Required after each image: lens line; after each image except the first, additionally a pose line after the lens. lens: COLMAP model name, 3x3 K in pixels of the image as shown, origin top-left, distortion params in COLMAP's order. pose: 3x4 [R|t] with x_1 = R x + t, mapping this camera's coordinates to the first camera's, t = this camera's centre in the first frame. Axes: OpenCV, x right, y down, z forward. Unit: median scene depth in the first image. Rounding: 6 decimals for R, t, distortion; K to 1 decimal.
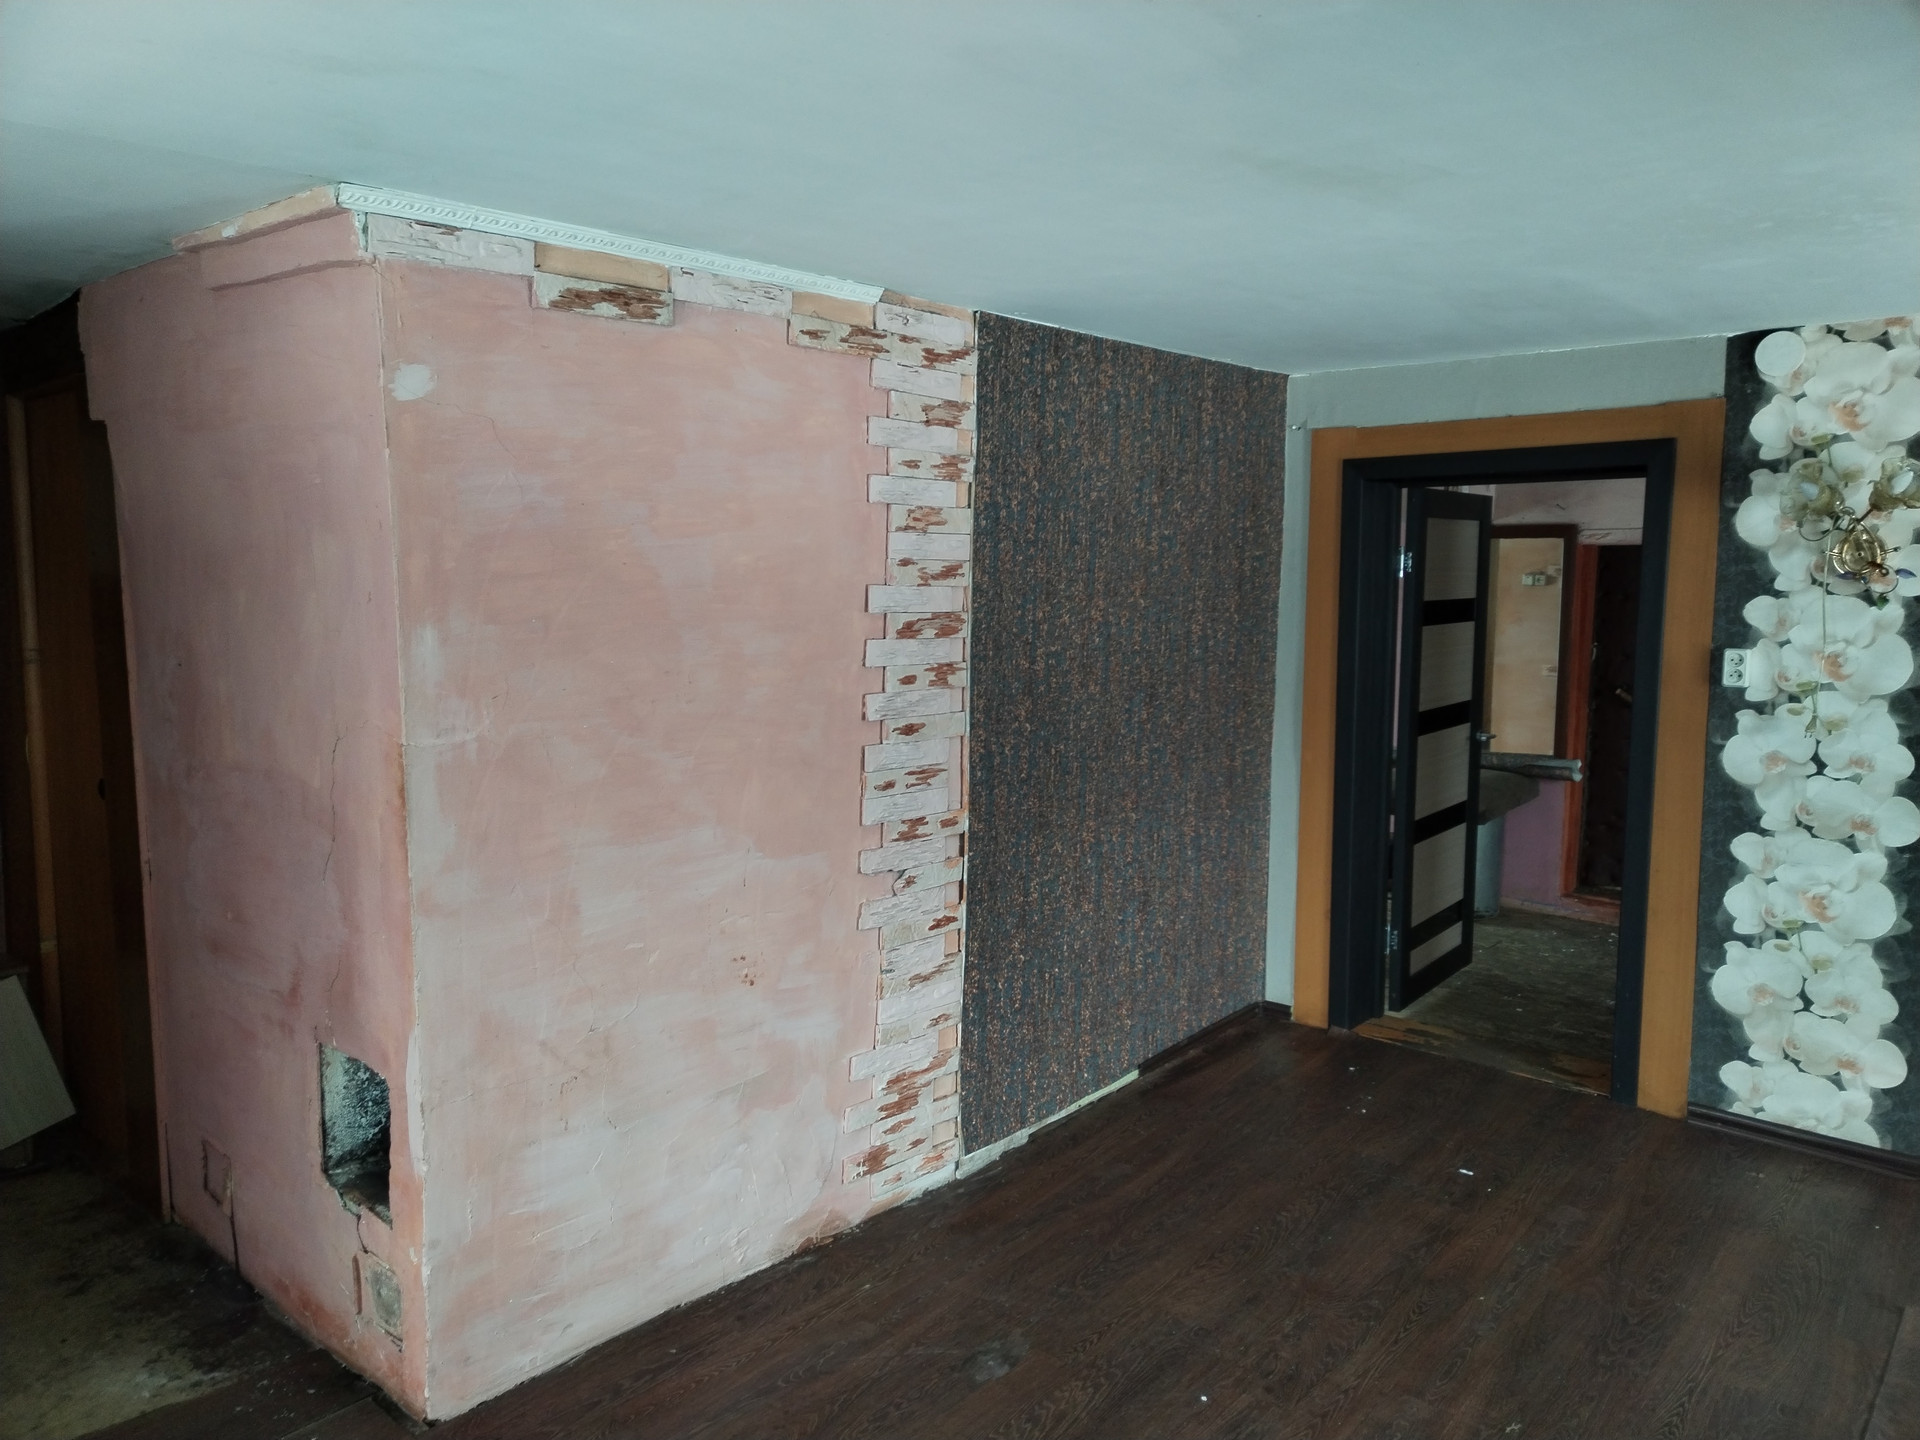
lens RADIAL K [[1387.9, 0, 960.0], [0, 1387.9, 720.0], [0, 0, 1]] dist [0.053678, -0.048175]
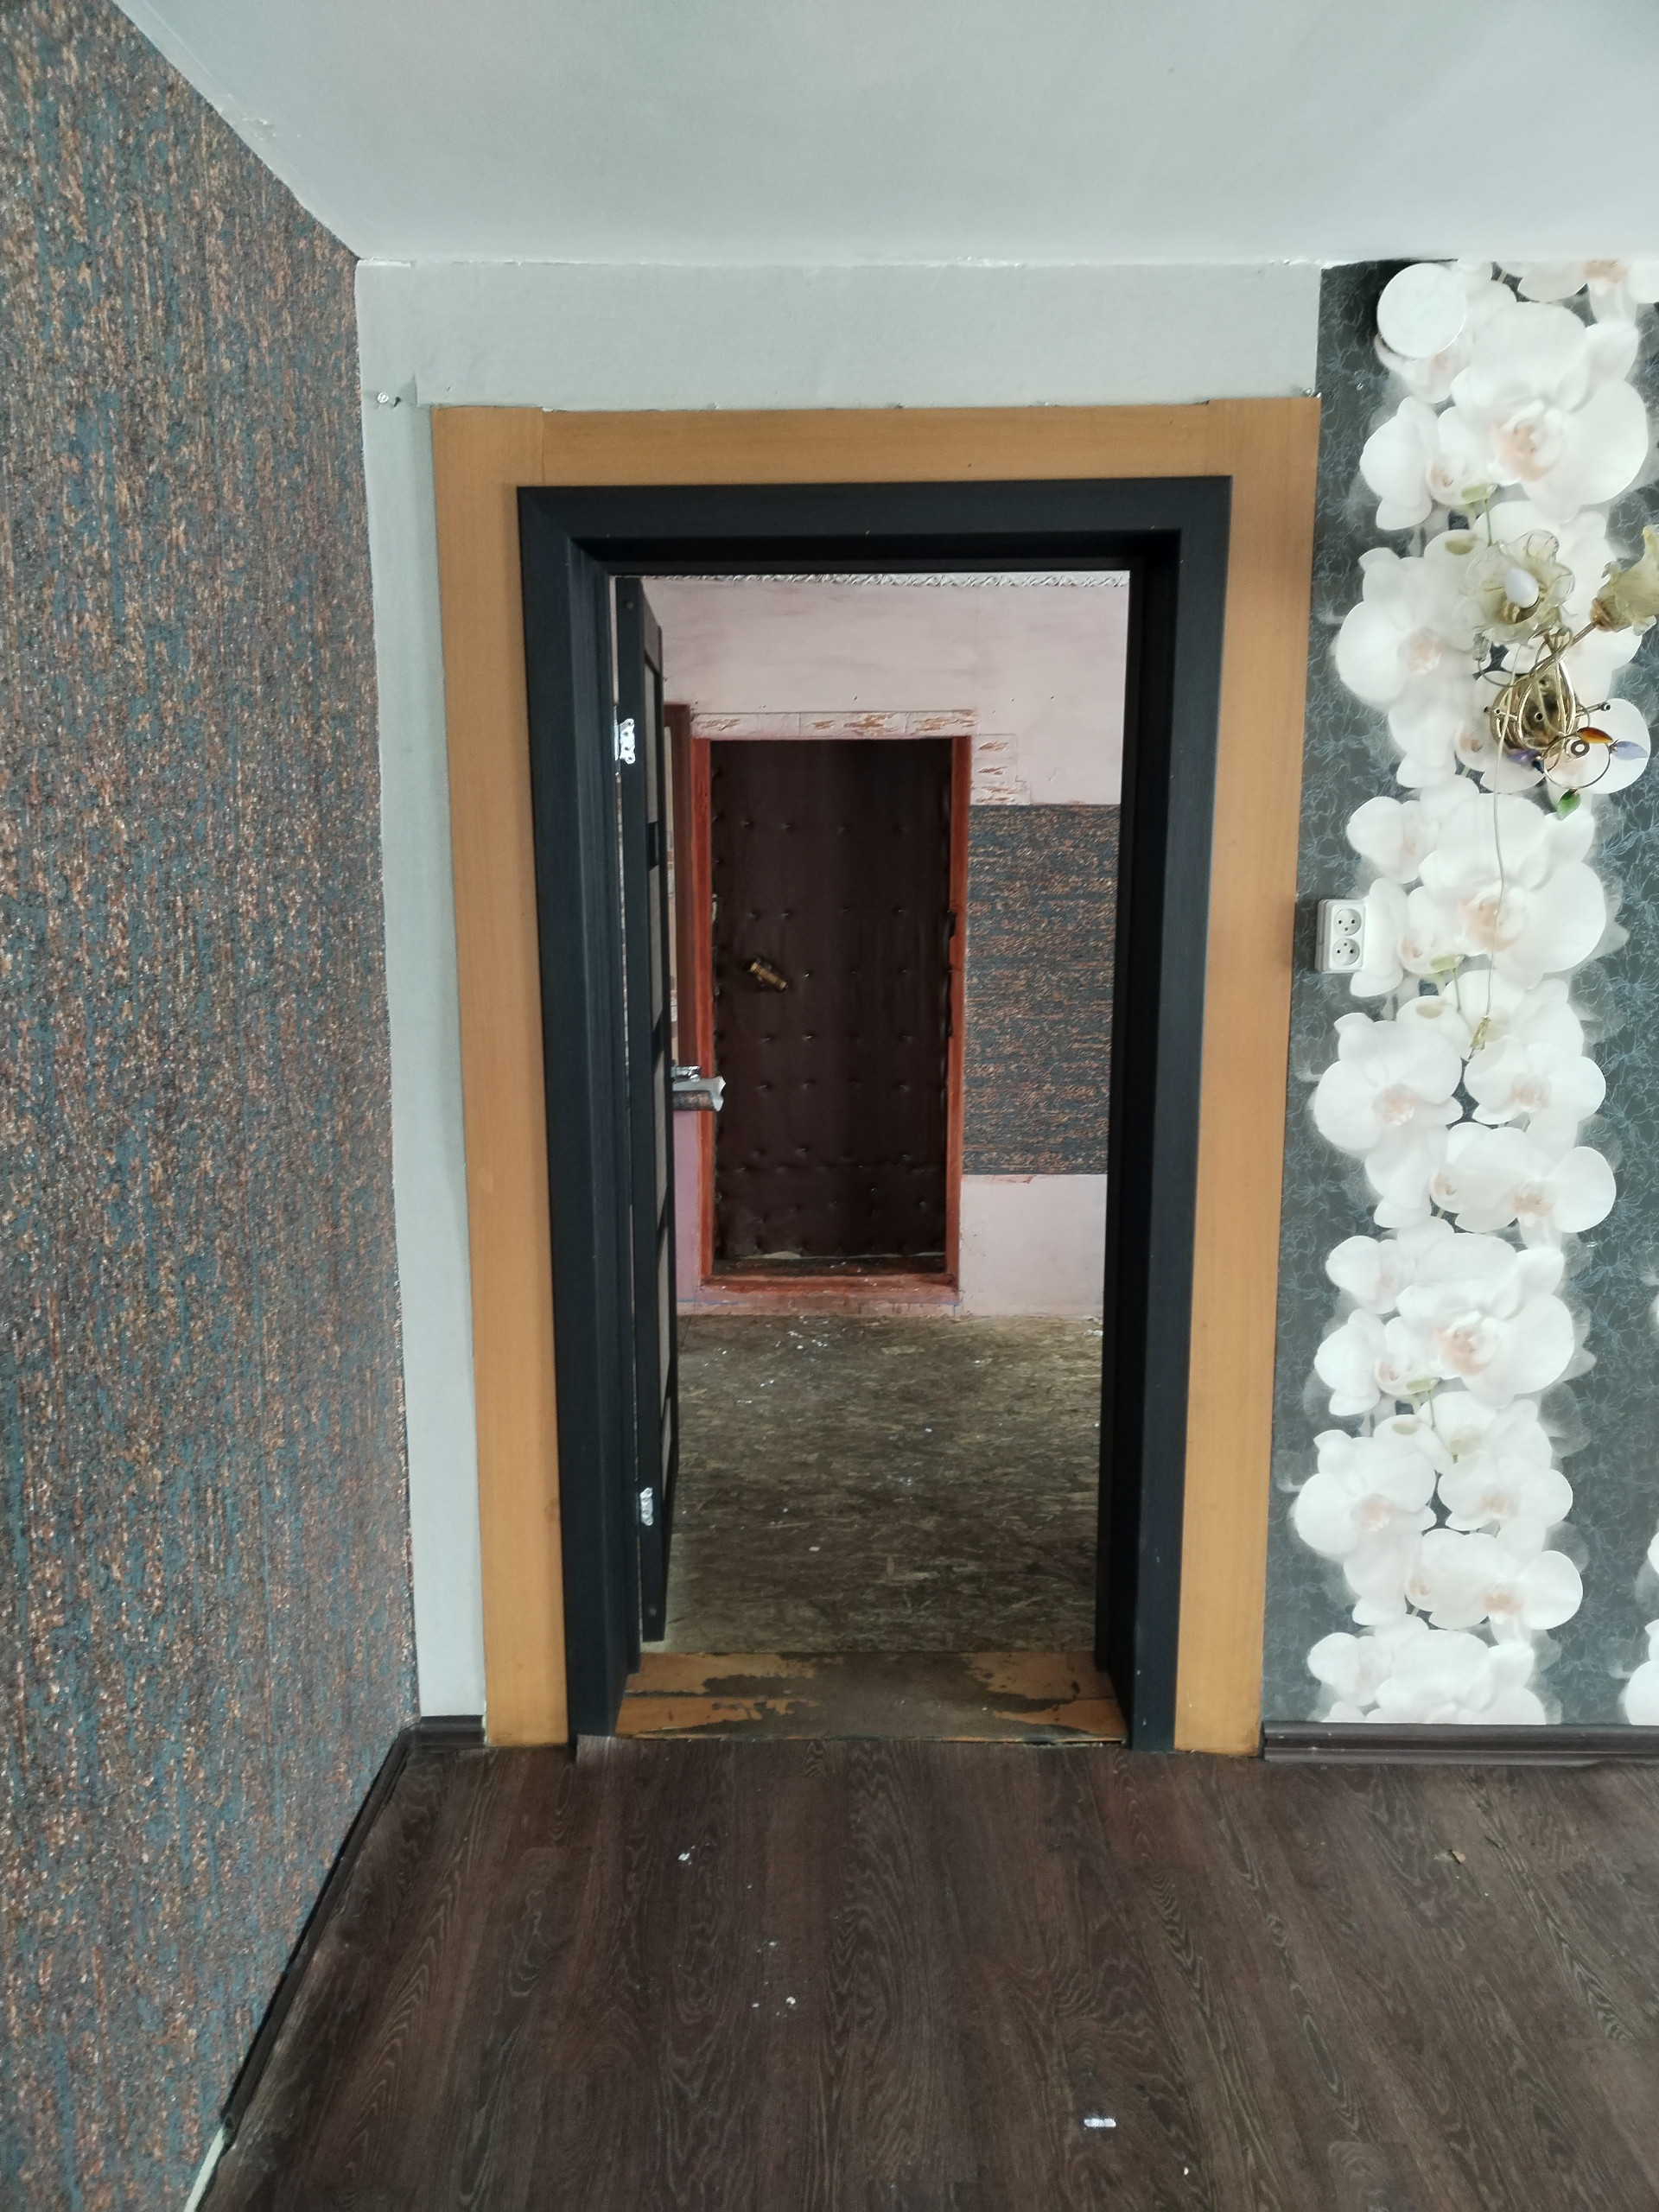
lens RADIAL K [[1599.0, 0, 828.0], [0, 1599.0, 1102.1], [0, 0, 1]] dist [0.053678, -0.048175]
pose [[0.759737, -0.123873, 0.638322, 0.011841], [0.076351, 0.991890, 0.101613, -0.050721], [-0.645733, -0.028463, 0.763033, 0.650860]]
